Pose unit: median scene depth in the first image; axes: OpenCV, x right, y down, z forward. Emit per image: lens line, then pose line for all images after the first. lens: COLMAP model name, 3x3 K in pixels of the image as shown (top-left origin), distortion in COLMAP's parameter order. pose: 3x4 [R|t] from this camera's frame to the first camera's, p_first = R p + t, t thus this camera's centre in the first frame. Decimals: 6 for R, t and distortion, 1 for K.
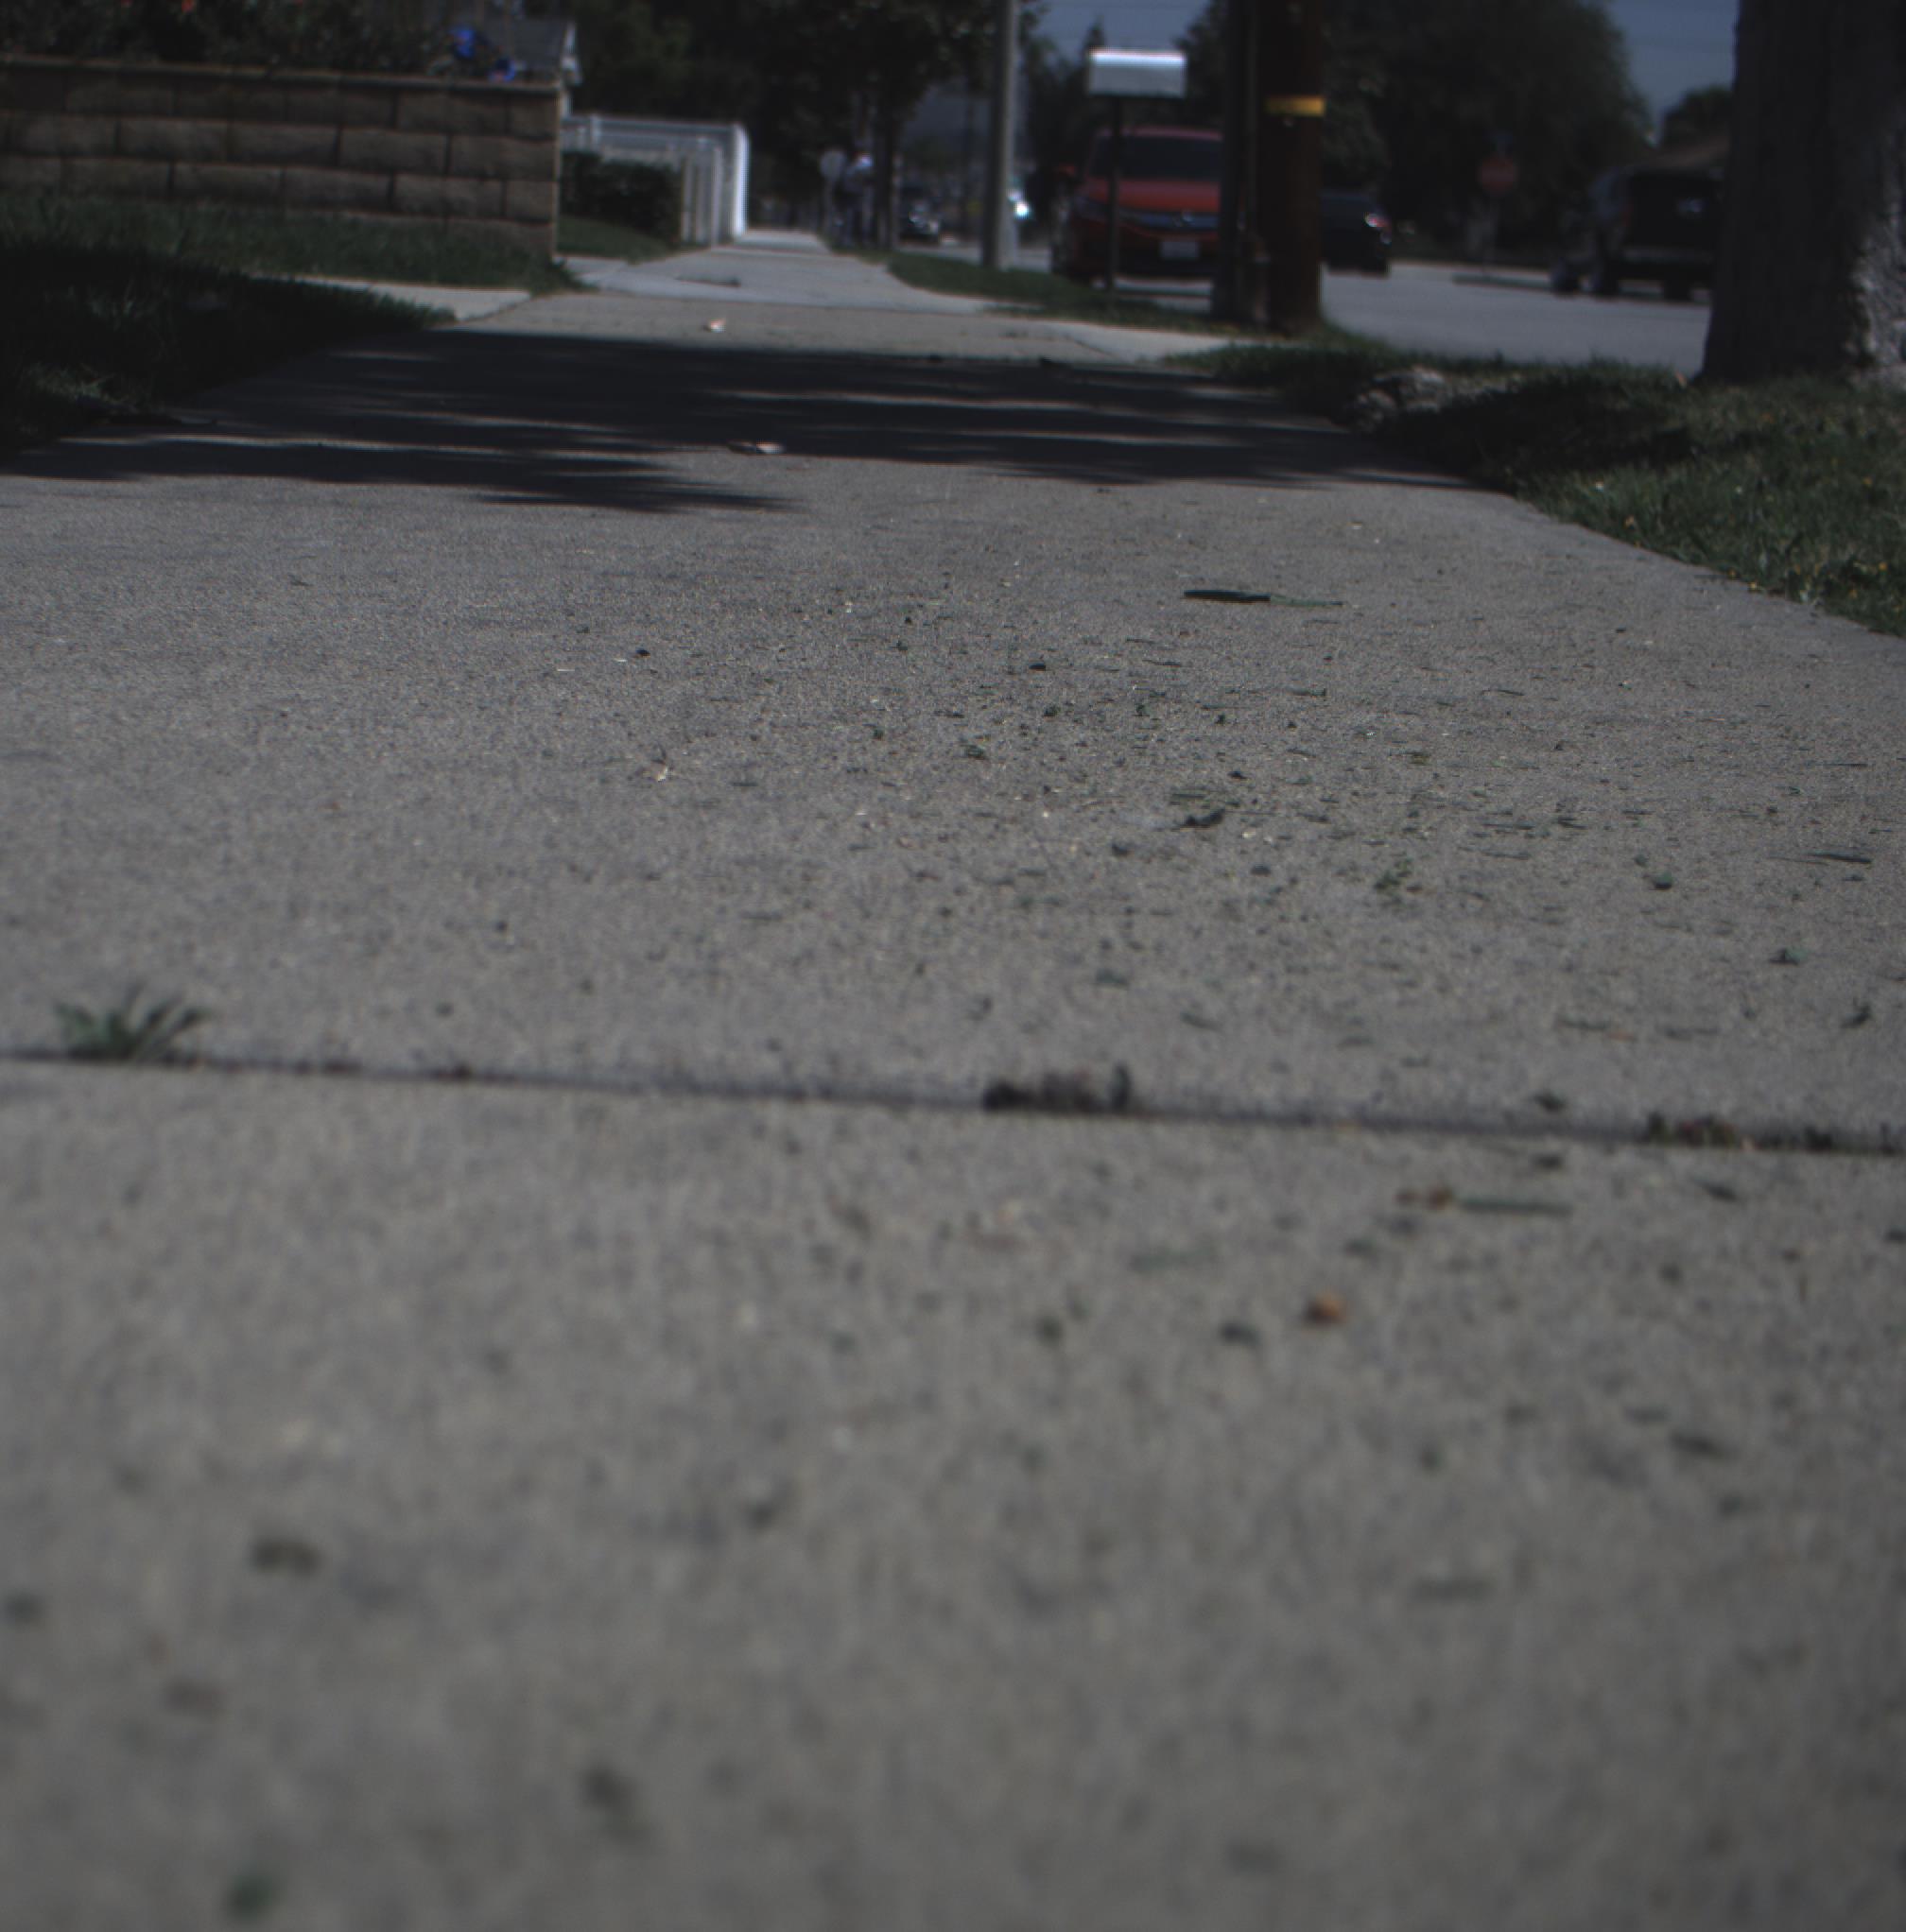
lens RADIAL K [[4424.6, 0, 715.3], [0, 4424.6, 964.6], [0, 0, 1]] dist [-0.177608, 0.956399]
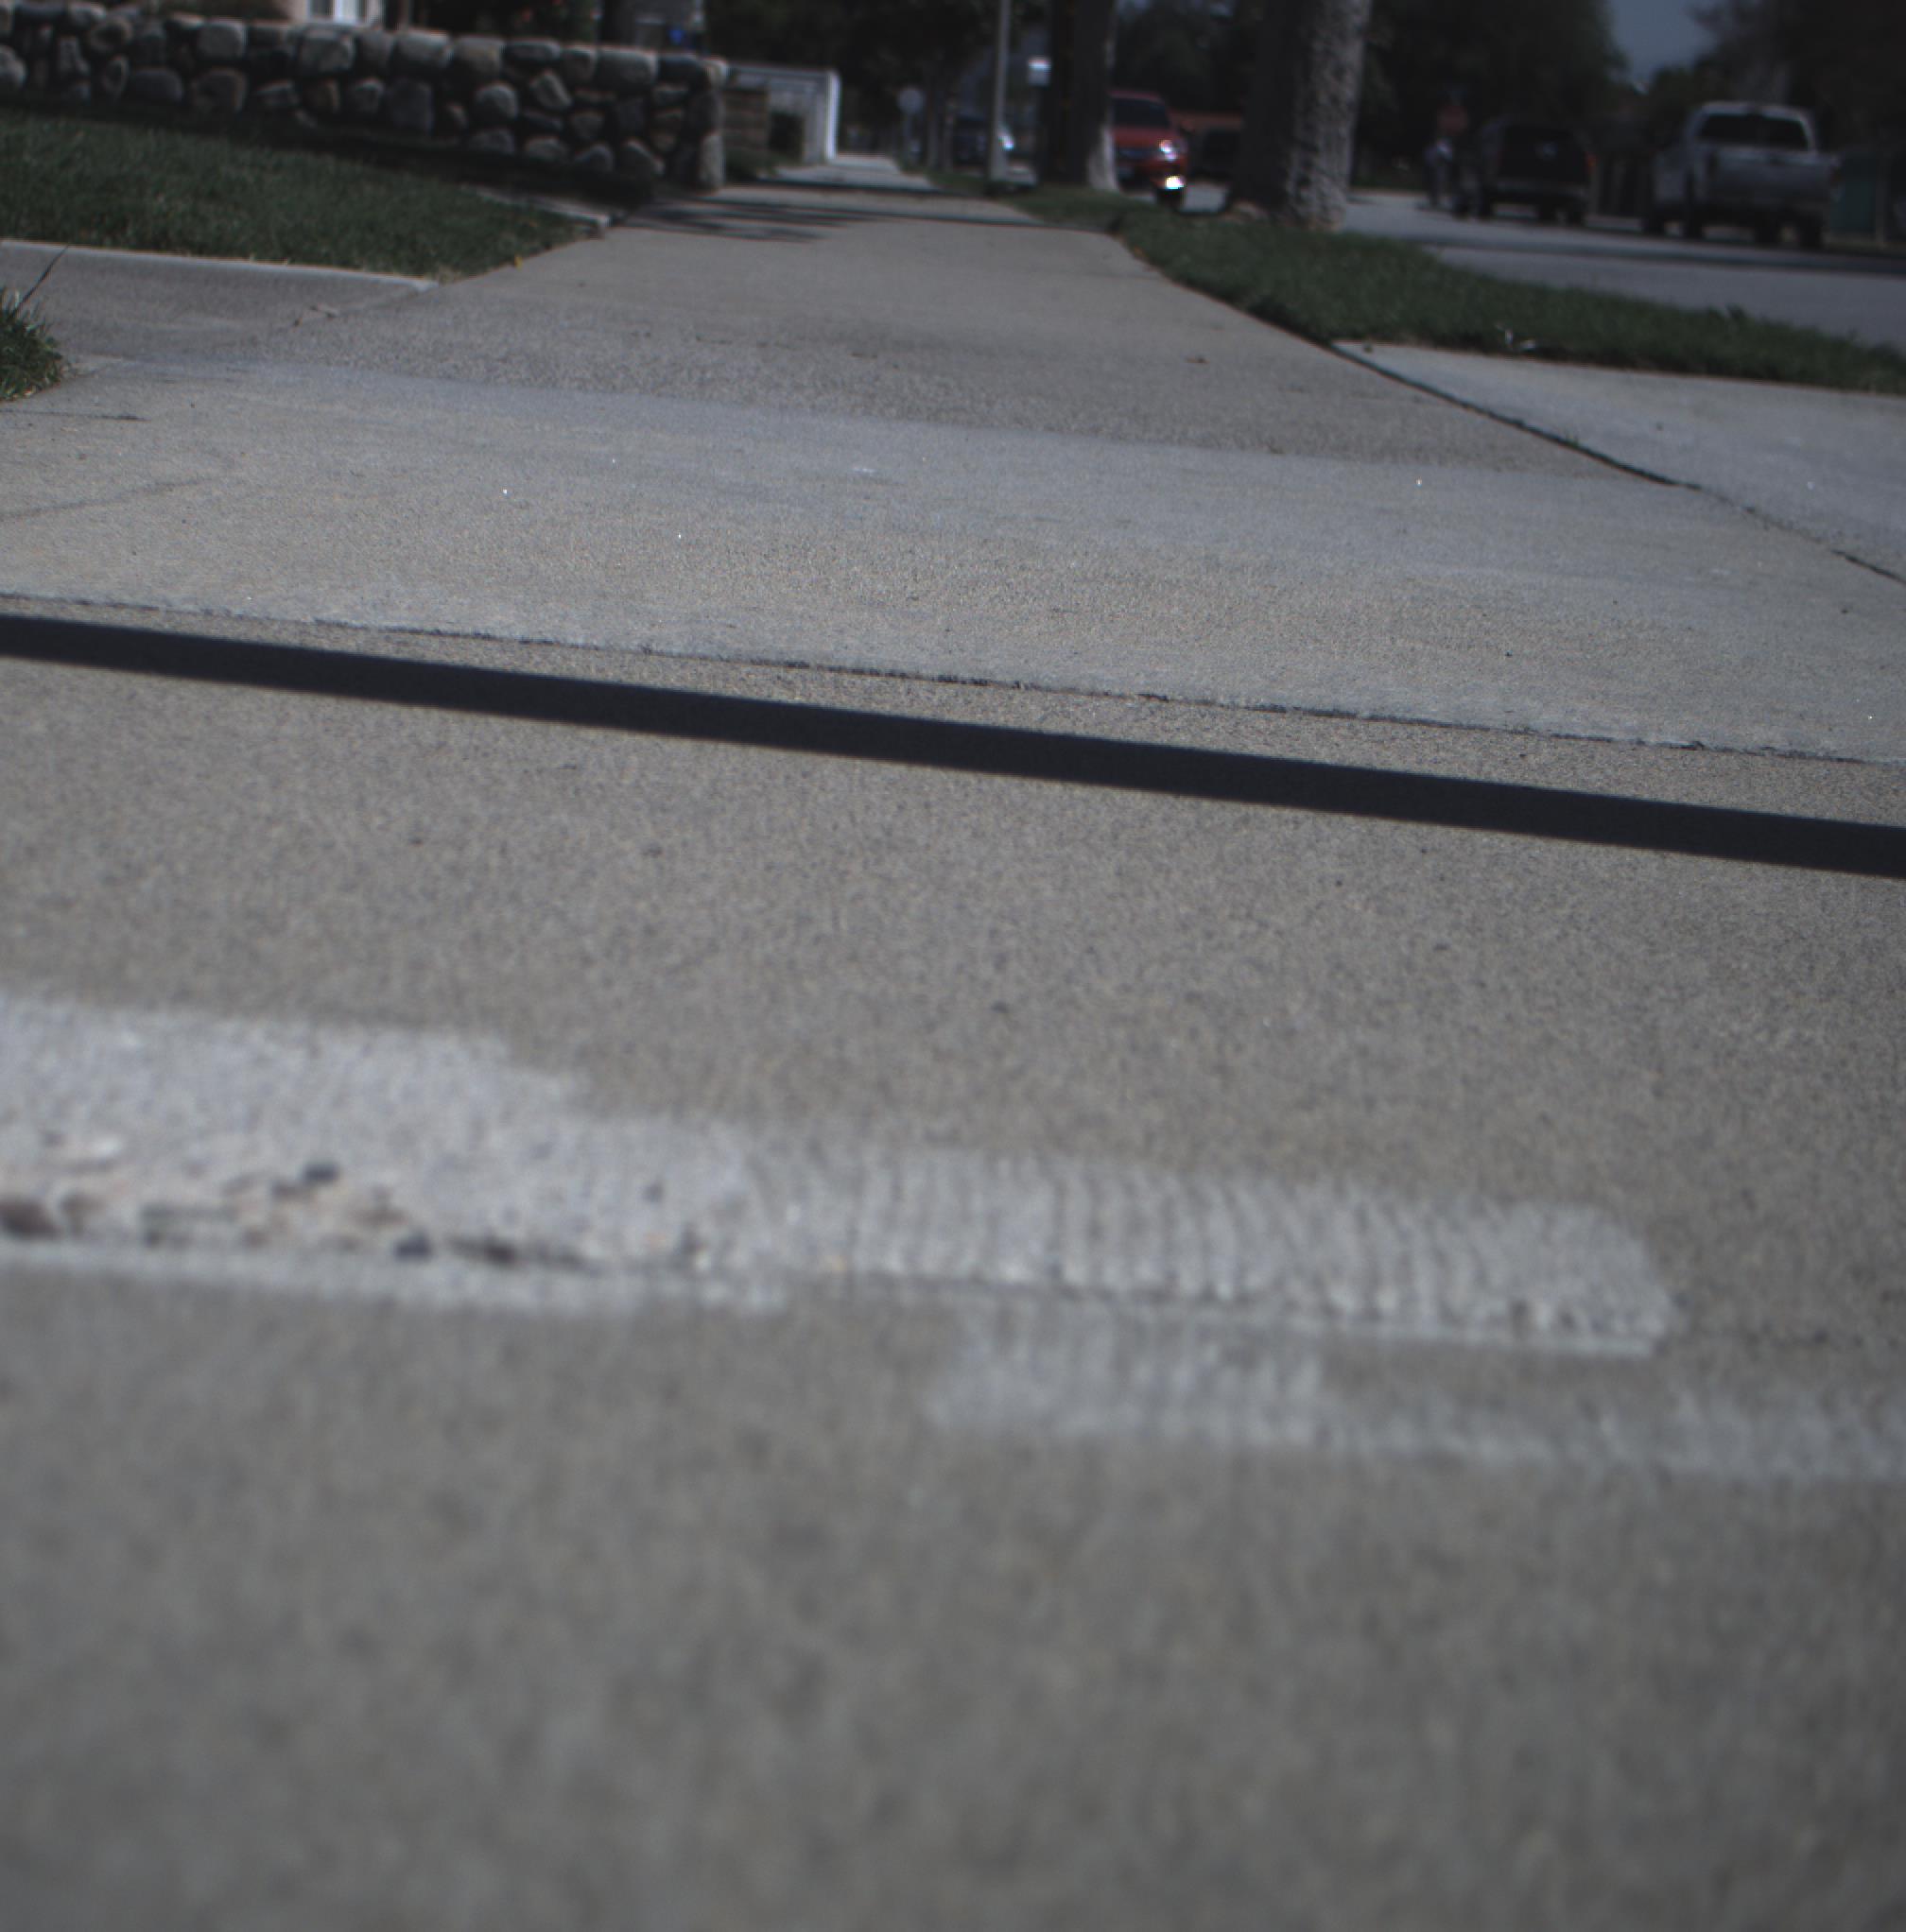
lens RADIAL K [[4424.6, 0, 715.3], [0, 4424.6, 964.6], [0, 0, 1]] dist [-0.177608, 0.956399]
pose [[0.999637, 0.022651, -0.014582, -0.014930], [-0.022400, 0.999602, 0.017125, 0.167929], [0.014964, -0.016792, 0.999747, -0.997847]]
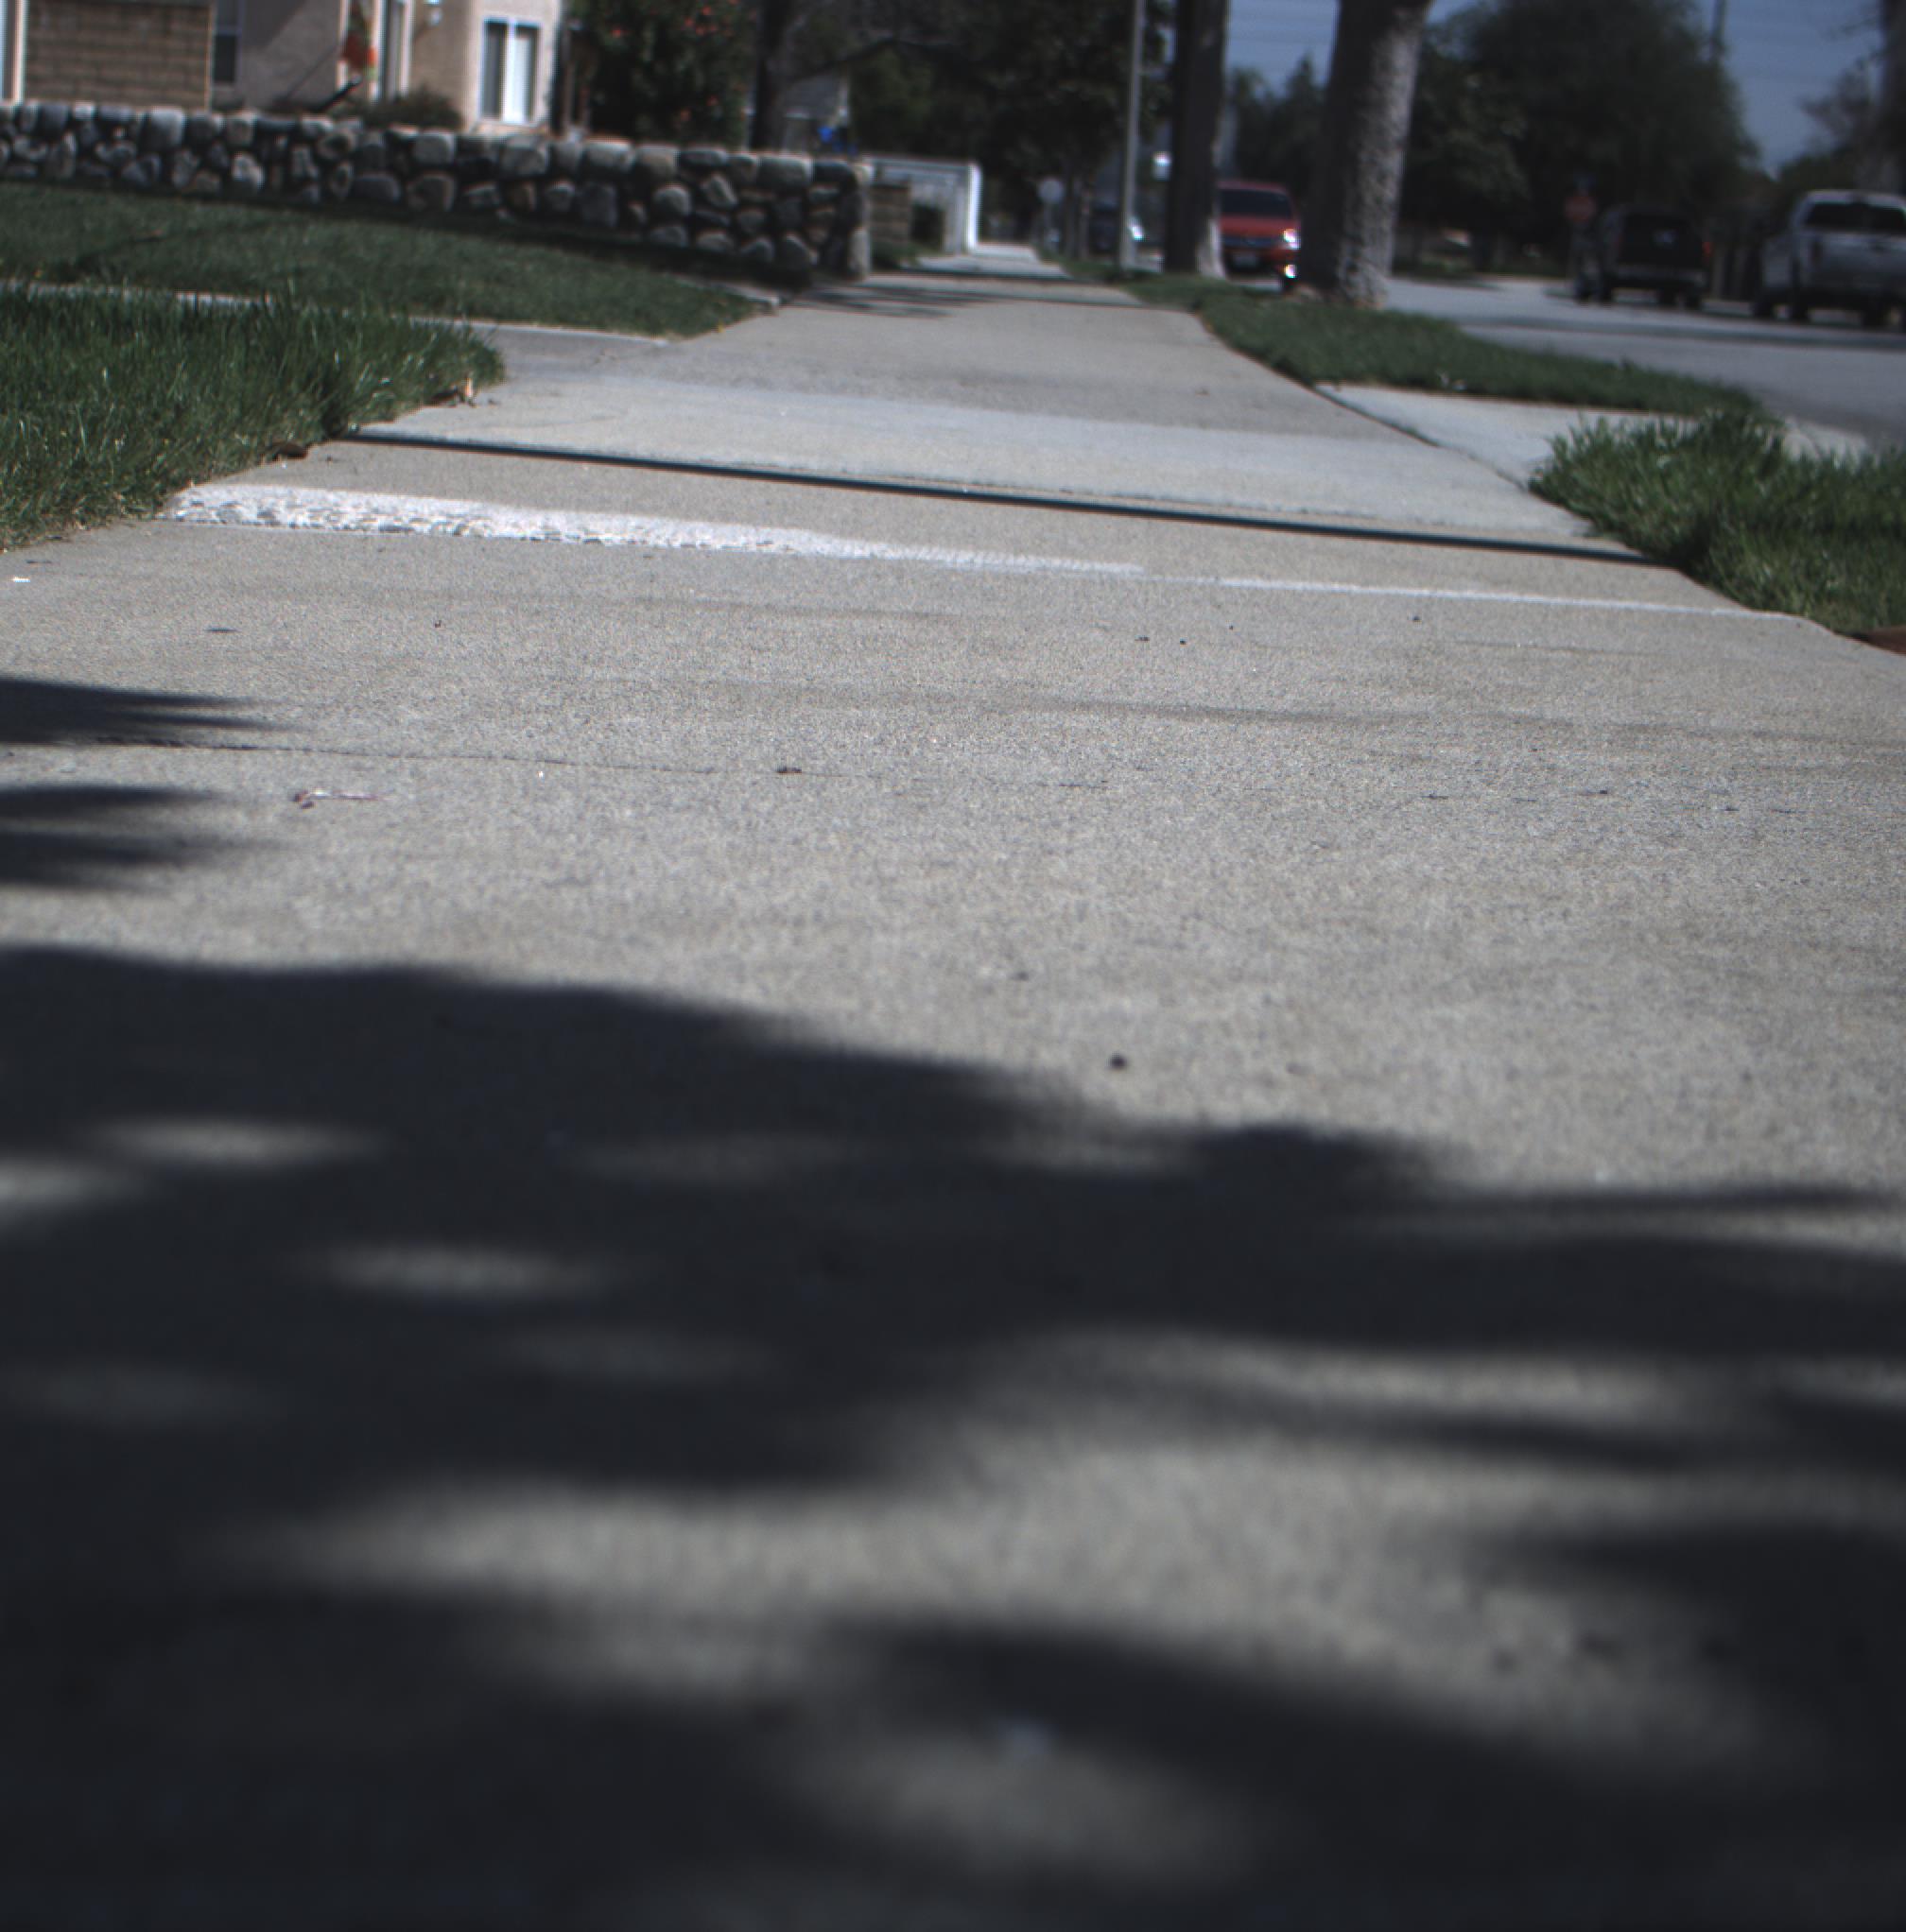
lens RADIAL K [[4424.6, 0, 715.3], [0, 4424.6, 964.6], [0, 0, 1]] dist [-0.177608, 0.956399]
pose [[0.998590, 0.023881, -0.047410, -0.013179], [-0.024000, 0.999710, -0.001924, 0.190779], [0.047351, 0.003059, 0.998874, -1.139306]]
